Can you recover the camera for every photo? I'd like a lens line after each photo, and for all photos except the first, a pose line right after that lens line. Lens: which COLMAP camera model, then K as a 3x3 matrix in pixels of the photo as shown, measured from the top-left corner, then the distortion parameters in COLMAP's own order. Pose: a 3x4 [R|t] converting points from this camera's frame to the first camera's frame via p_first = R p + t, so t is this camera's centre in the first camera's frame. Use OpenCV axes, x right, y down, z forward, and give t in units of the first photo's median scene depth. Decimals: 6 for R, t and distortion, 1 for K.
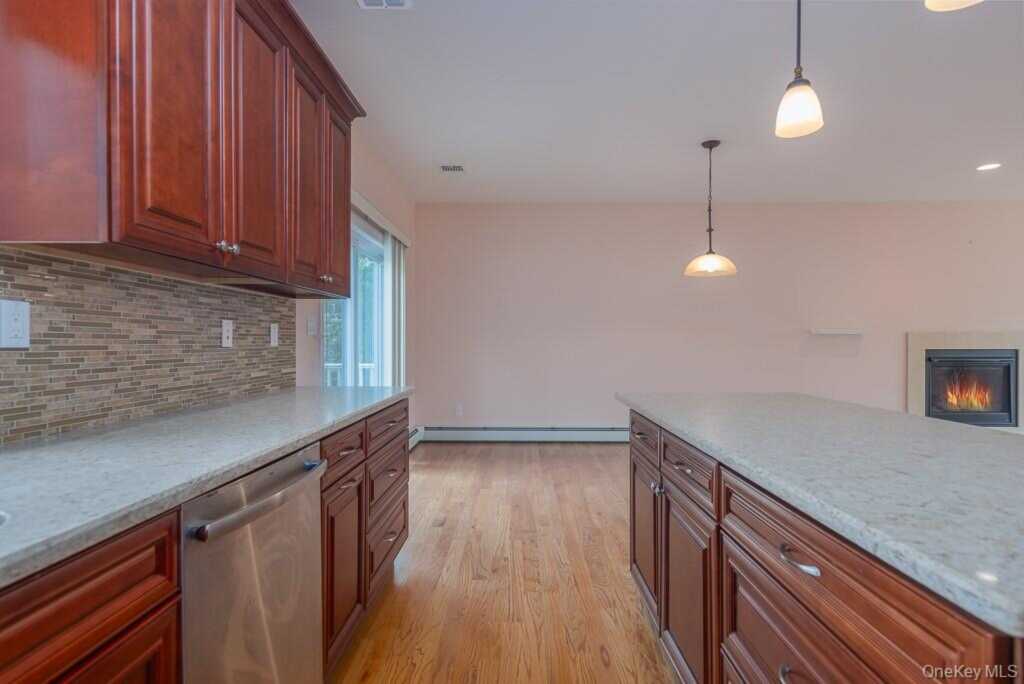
lens RADIAL K [[516.6, 0, 517.9], [0, 516.6, 346.2], [0, 0, 1]] dist [0.001177, 0.000276]
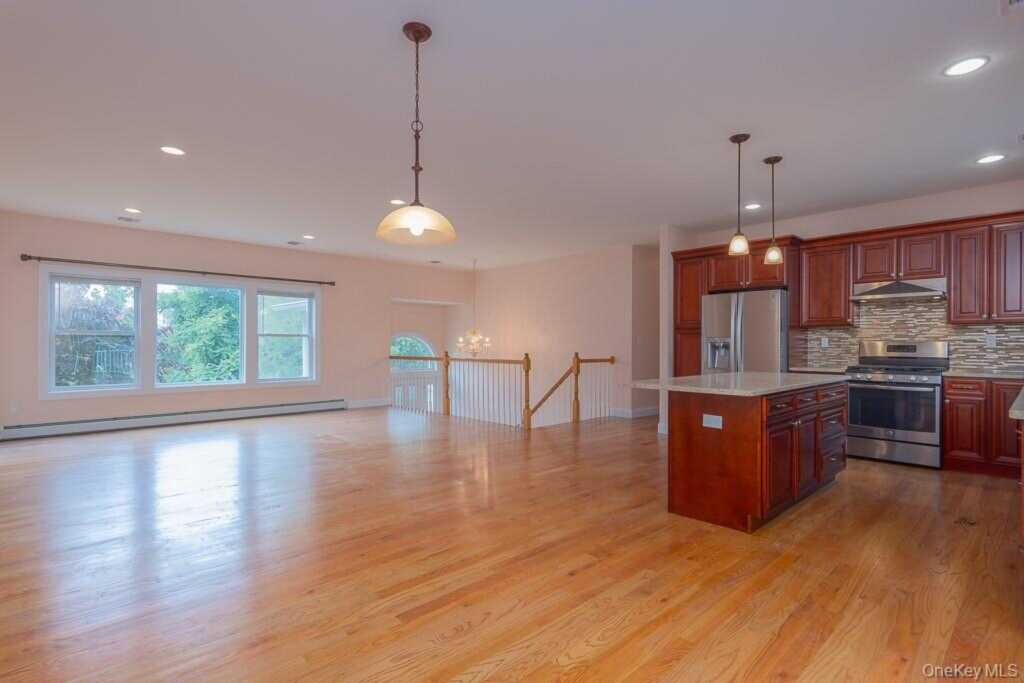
lens RADIAL K [[494.3, 0, 518.4], [0, 494.3, 343.0], [0, 0, 1]] dist [0.012432, -0.000637]
pose [[-0.695648, 0.000084, 0.718383, -0.148089], [0.002771, 0.999993, 0.002567, -0.012550], [-0.718378, 0.003776, -0.695643, 1.330464]]
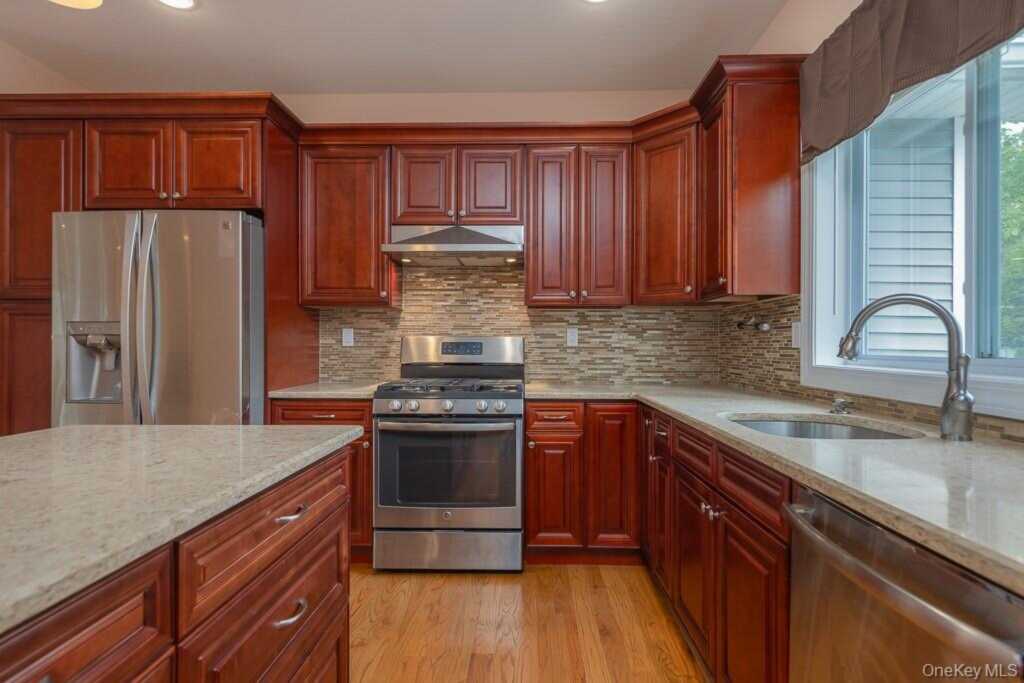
lens RADIAL K [[516.6, 0, 517.9], [0, 516.6, 345.7], [0, 0, 1]] dist [0.001177, 0.000276]
pose [[-0.999919, 0.000231, 0.012712, -0.004855], [0.000302, 0.999985, 0.005545, -0.000401], [-0.012710, 0.005548, -0.999904, 0.489517]]
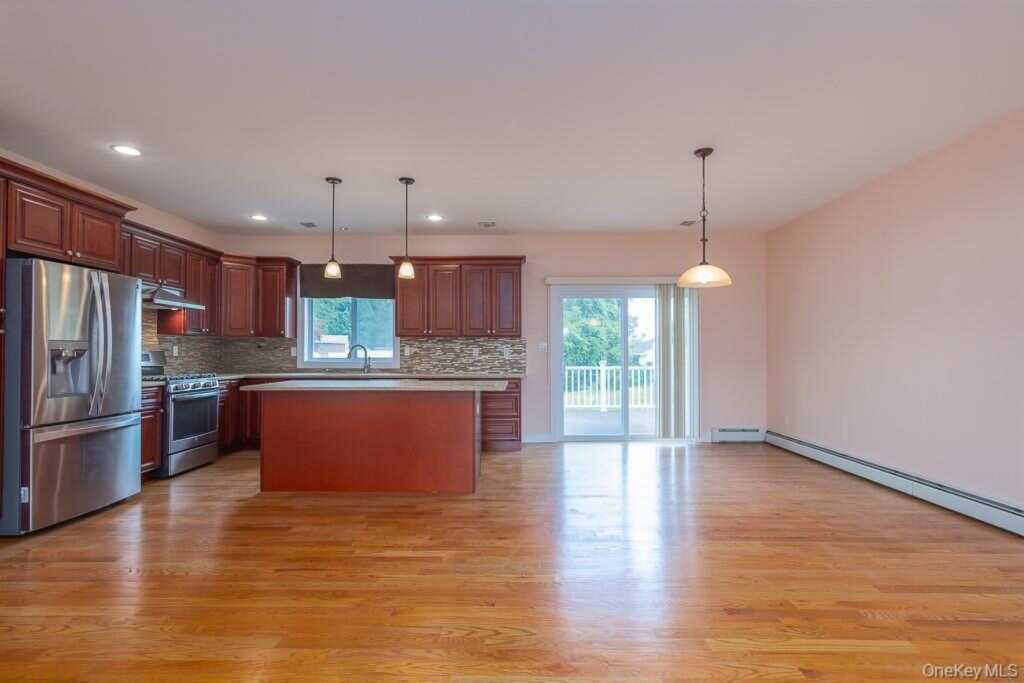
lens RADIAL K [[503.4, 0, 518.3], [0, 503.4, 348.1], [0, 0, 1]] dist [0.009776, 0.000208]
pose [[-0.000600, -0.010602, -0.999944, 1.315407], [-0.008017, 0.999912, -0.010596, -0.009322], [0.999968, 0.008010, -0.000685, 0.652119]]
